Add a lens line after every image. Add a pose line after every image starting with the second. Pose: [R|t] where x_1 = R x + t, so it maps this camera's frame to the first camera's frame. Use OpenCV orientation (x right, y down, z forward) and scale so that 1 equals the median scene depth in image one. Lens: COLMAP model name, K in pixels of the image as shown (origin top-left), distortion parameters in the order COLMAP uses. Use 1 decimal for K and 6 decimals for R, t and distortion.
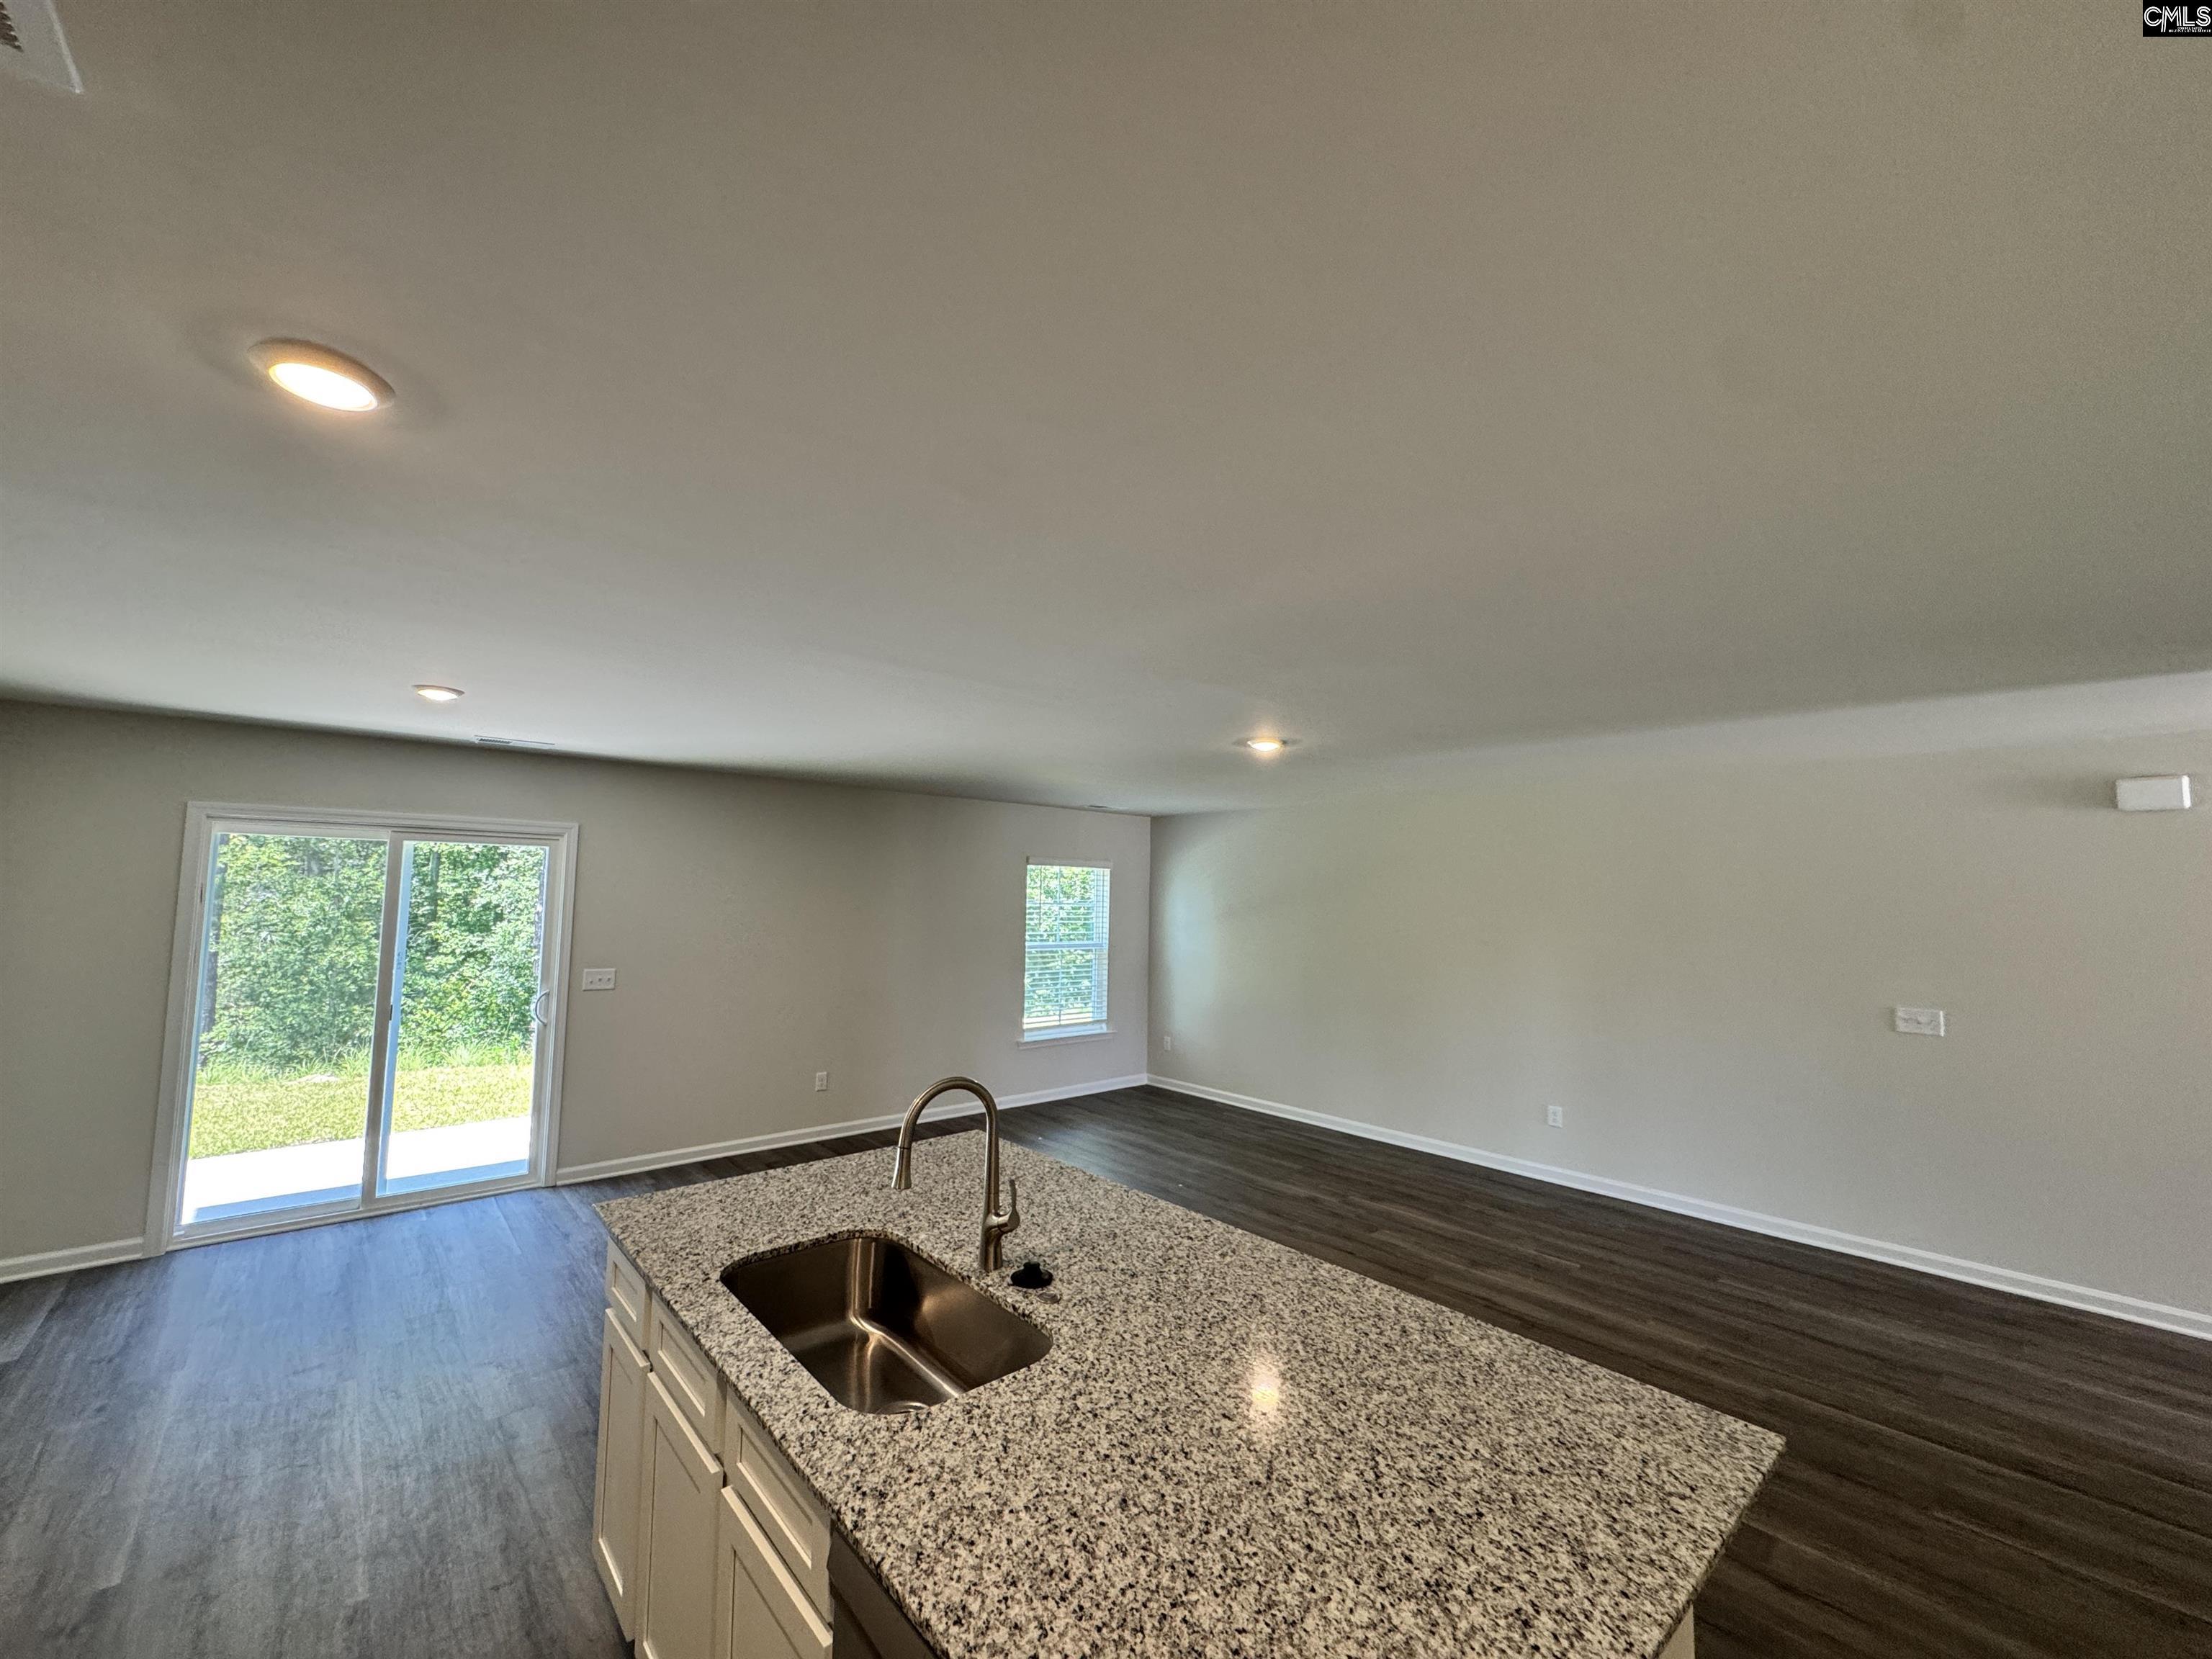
lens RADIAL K [[882.7, 0, 1106.0], [0, 882.7, 829.5], [0, 0, 1]] dist [-0.002339, -0.000060]
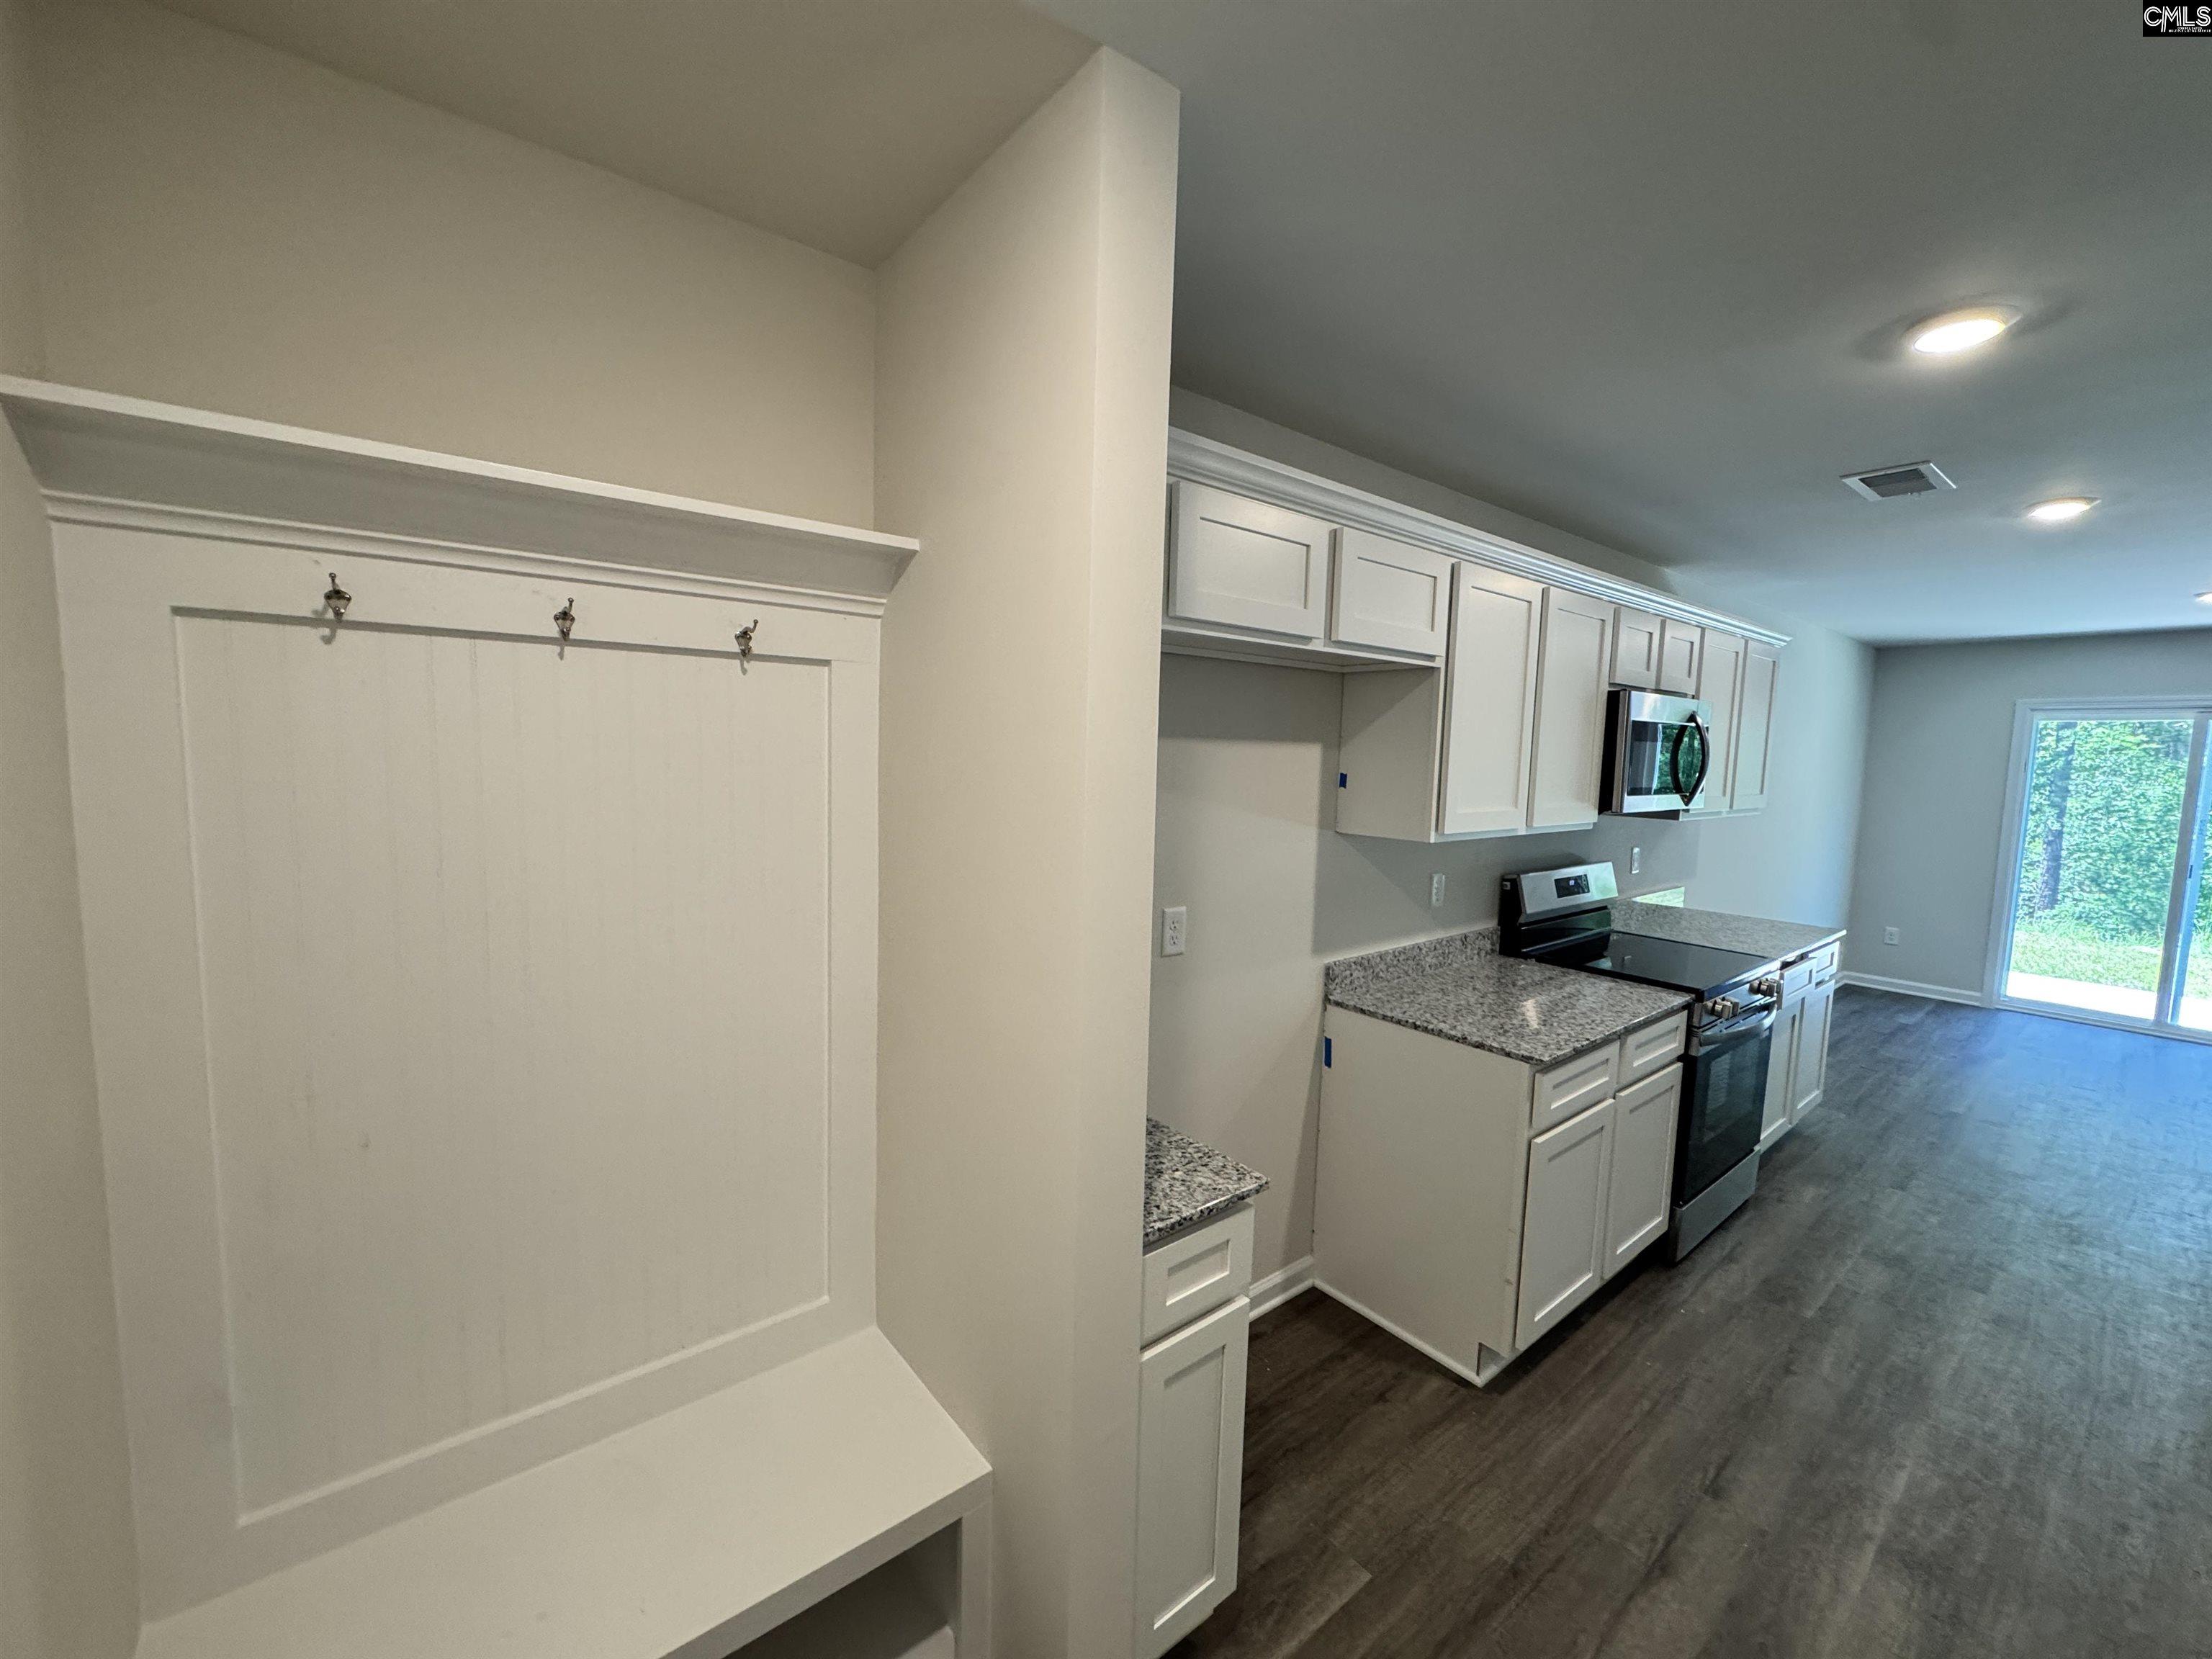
lens RADIAL K [[882.7, 0, 1106.0], [0, 882.7, 829.5], [0, 0, 1]] dist [-0.002339, -0.000060]
pose [[-0.047906, 0.075882, -0.995965, 0.359788], [0.054110, 0.995843, 0.073270, -0.005981], [0.997385, -0.050381, -0.051813, -0.315458]]
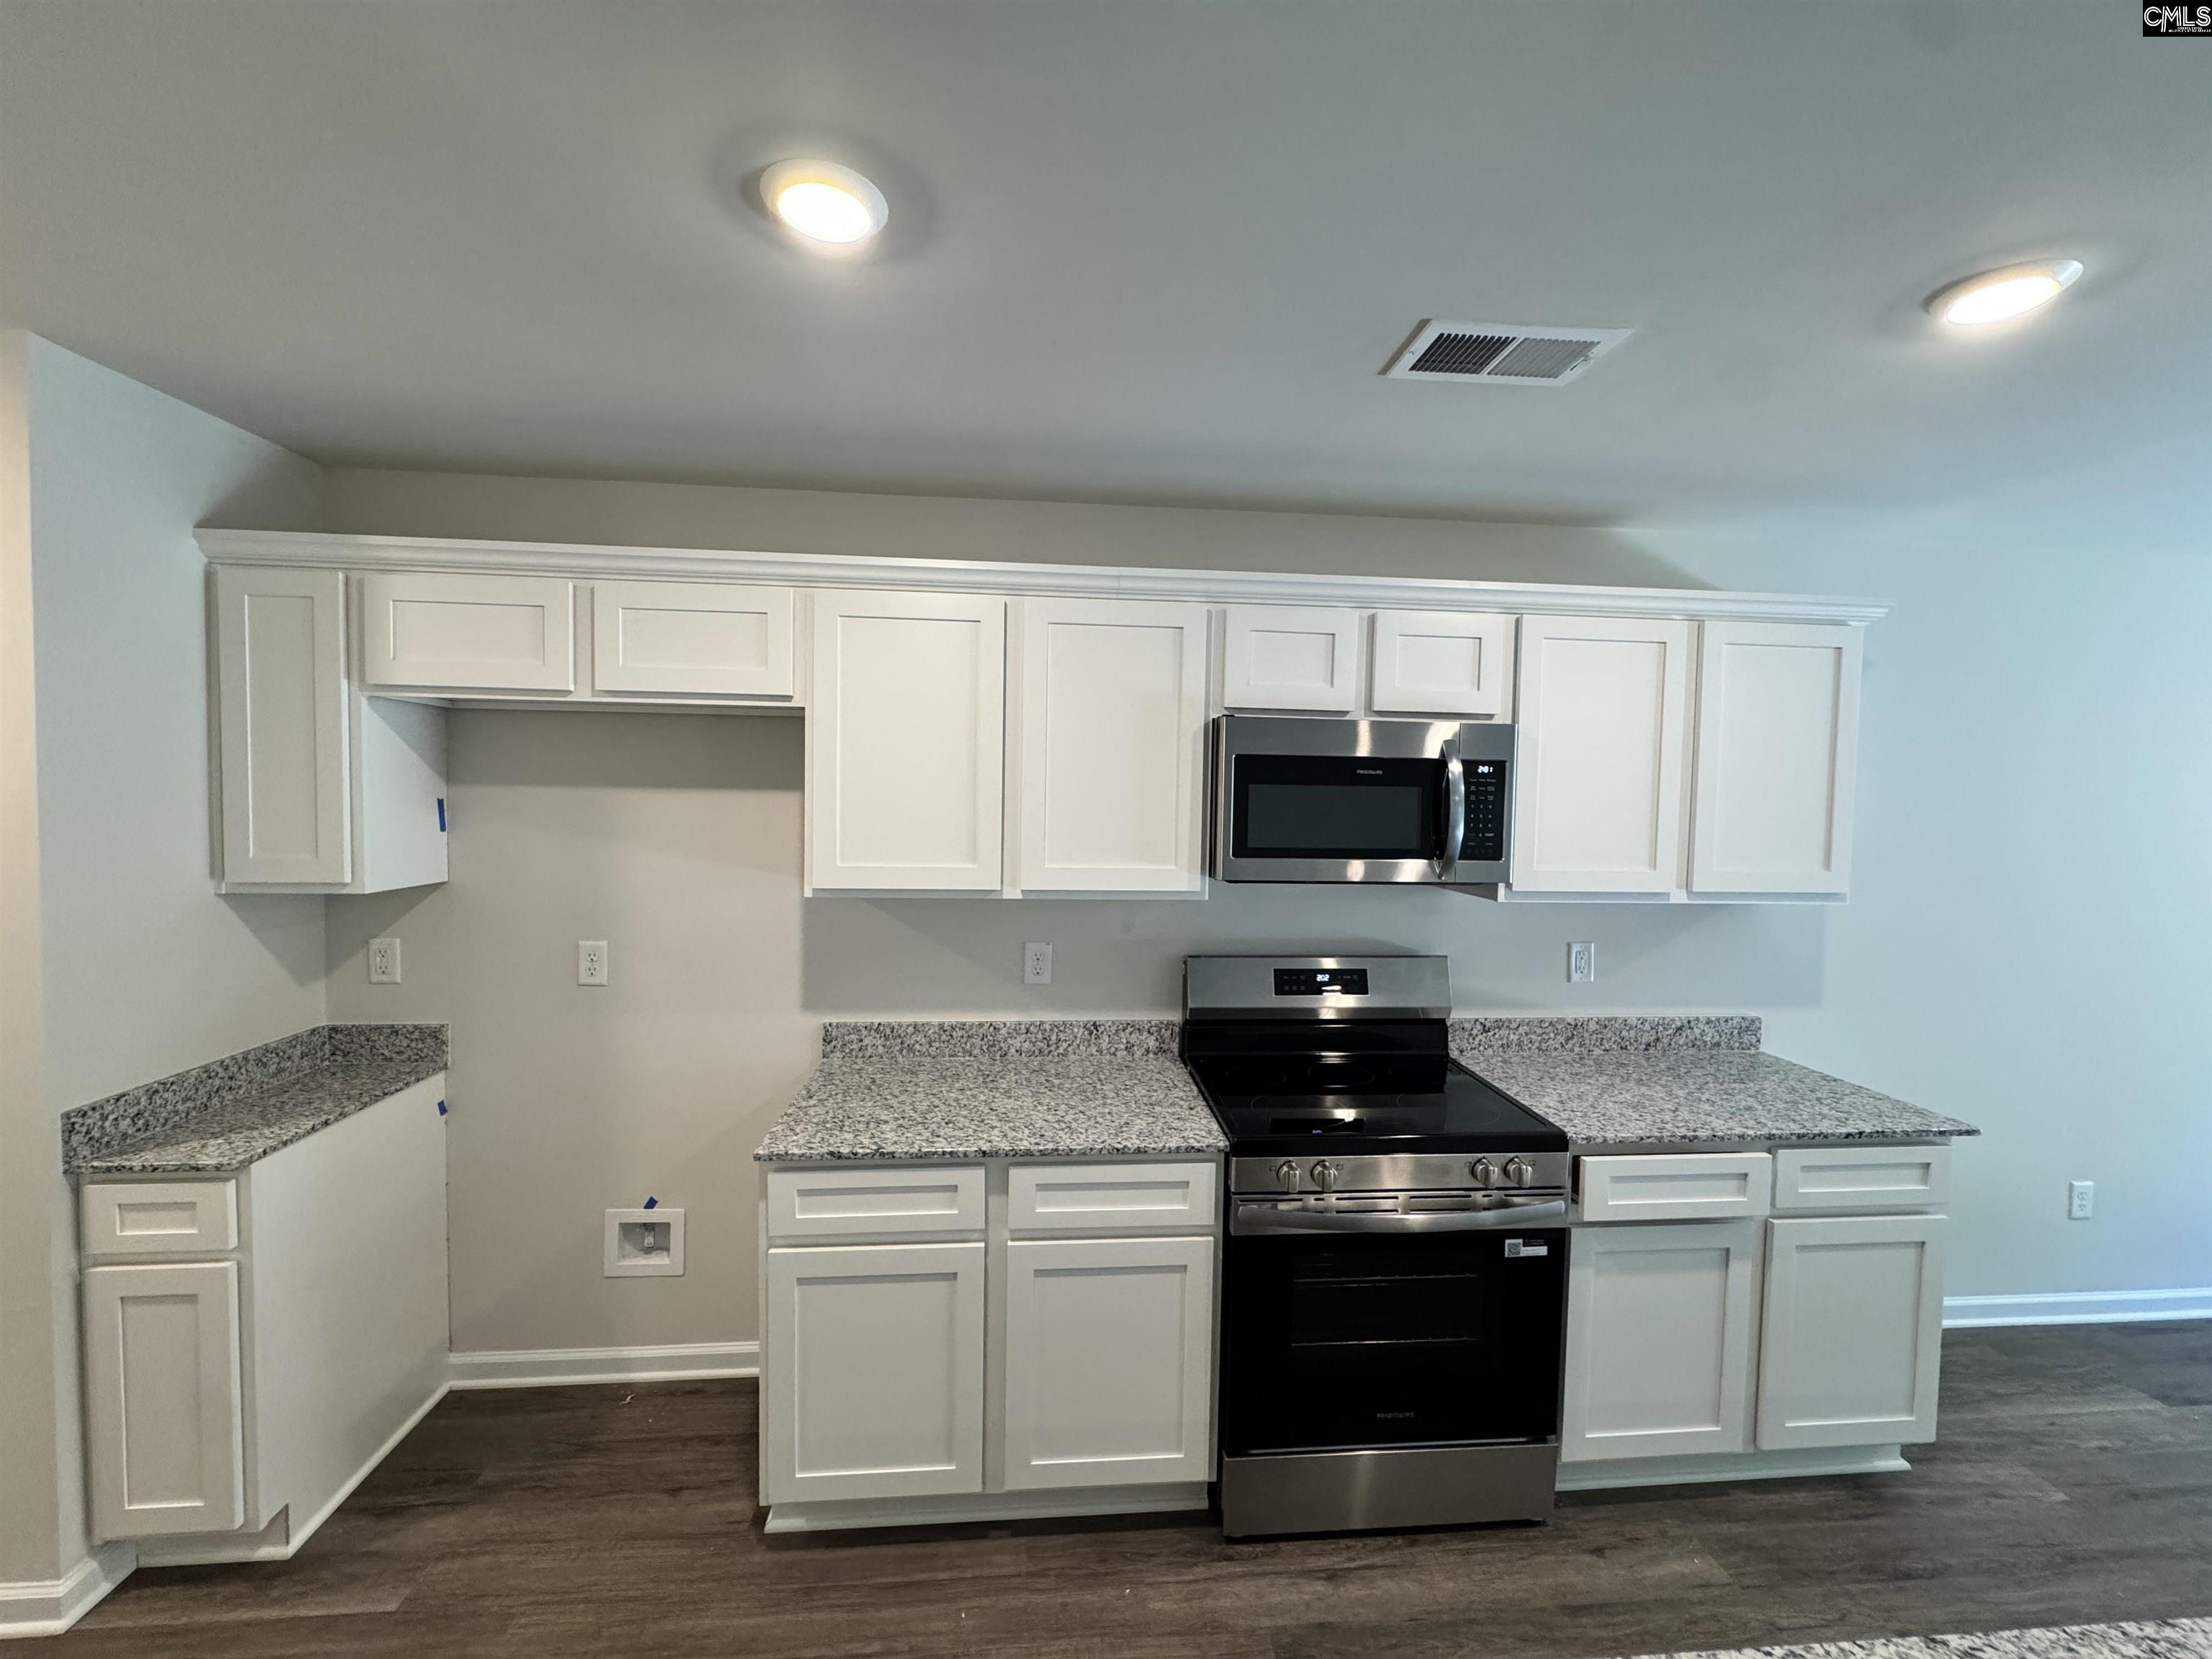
lens RADIAL K [[882.7, 0, 1106.0], [0, 882.7, 829.5], [0, 0, 1]] dist [-0.002339, -0.000060]
pose [[-0.590245, 0.003345, -0.807217, 0.148584], [0.035687, 0.999122, -0.021954, 0.026052], [0.806435, -0.041766, -0.589846, 0.195219]]
